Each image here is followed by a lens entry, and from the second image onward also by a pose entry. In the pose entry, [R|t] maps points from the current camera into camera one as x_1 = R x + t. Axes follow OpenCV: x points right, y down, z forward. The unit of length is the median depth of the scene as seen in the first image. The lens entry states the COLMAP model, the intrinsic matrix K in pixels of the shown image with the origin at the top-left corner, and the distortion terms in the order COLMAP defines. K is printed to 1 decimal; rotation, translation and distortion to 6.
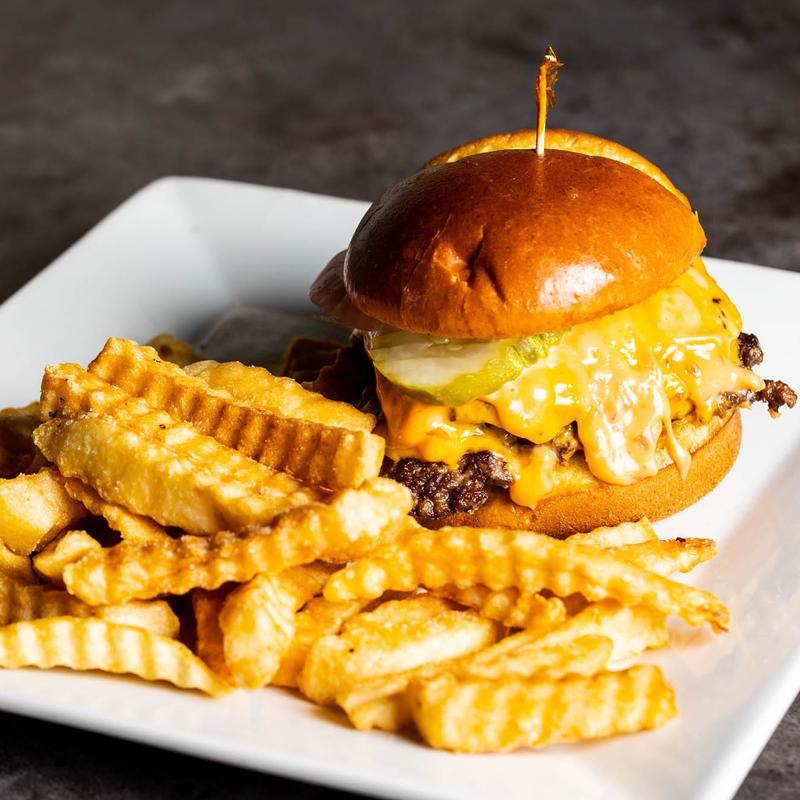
lens RADIAL K [[4455.4, 0, 399.3], [0, 4455.4, 398.6], [0, 0, 1]] dist [-0.070269, 0.000000]
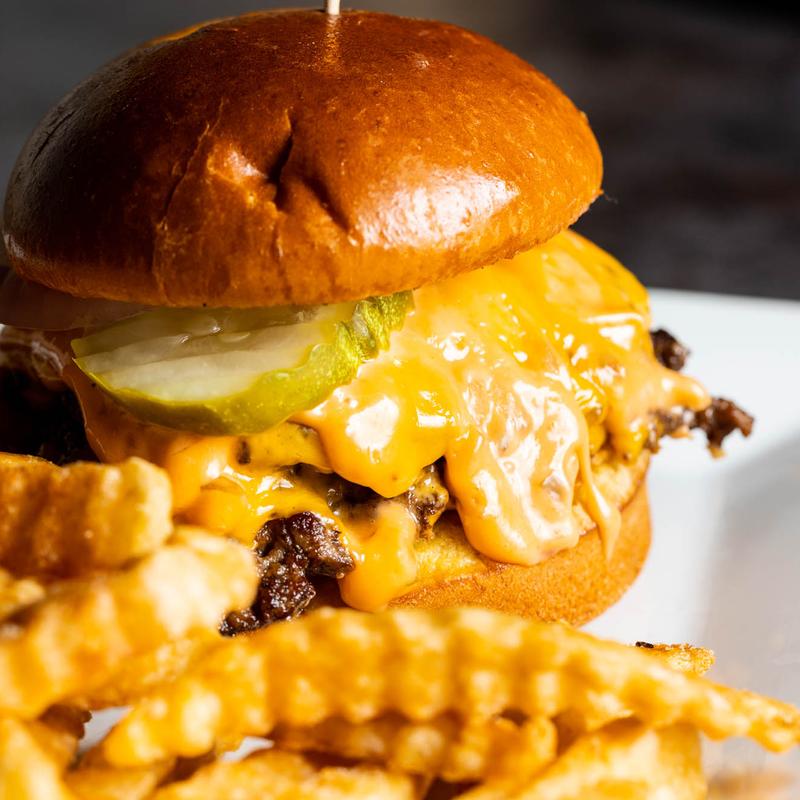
lens RADIAL K [[4455.4, 0, 401.6], [0, 4455.4, 402.6], [0, 0, 1]] dist [-0.070269, 0.000000]
pose [[0.953278, -0.045507, 0.298646, -0.138760], [0.089259, 0.986881, -0.134535, 0.075919], [-0.288606, 0.154906, 0.944834, 0.459949]]
